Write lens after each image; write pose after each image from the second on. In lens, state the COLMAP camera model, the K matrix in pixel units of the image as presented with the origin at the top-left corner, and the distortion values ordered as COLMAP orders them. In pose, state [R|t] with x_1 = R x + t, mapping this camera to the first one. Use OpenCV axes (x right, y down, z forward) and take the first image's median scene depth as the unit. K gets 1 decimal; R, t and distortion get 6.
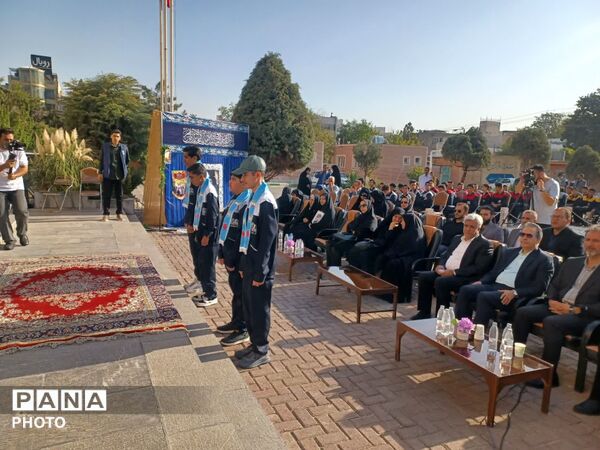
lens RADIAL K [[432.6, 0, 300.0], [0, 432.6, 225.0], [0, 0, 1]] dist [0.034627, -0.001195]
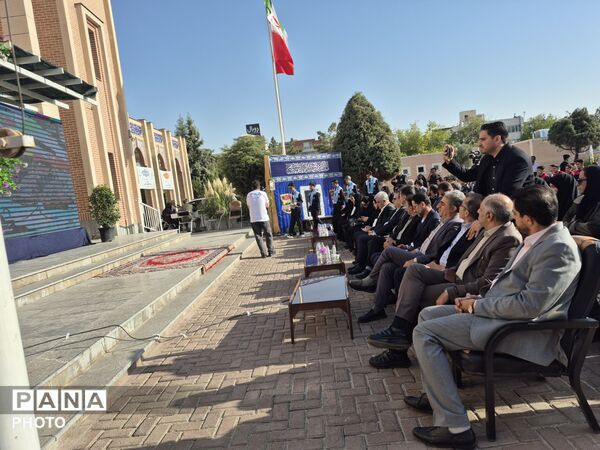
lens RADIAL K [[393.8, 0, 300.0], [0, 393.8, 225.0], [0, 0, 1]] dist [0.045774, -0.001027]
pose [[0.901387, -0.112591, -0.418120, 0.465066], [0.094638, 0.993484, -0.063503, 0.100223], [0.422545, 0.017671, 0.906169, -0.242399]]
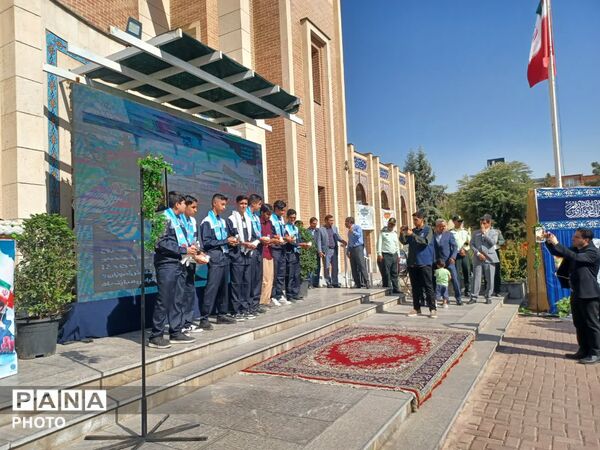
lens RADIAL K [[439.7, 0, 300.0], [0, 439.7, 225.0], [0, 0, 1]] dist [0.028418, 0.000174]
pose [[0.580622, -0.121097, -0.805117, 0.231930], [-0.045184, 0.982560, -0.180371, 0.023119], [0.812919, 0.141106, 0.565024, 0.063443]]
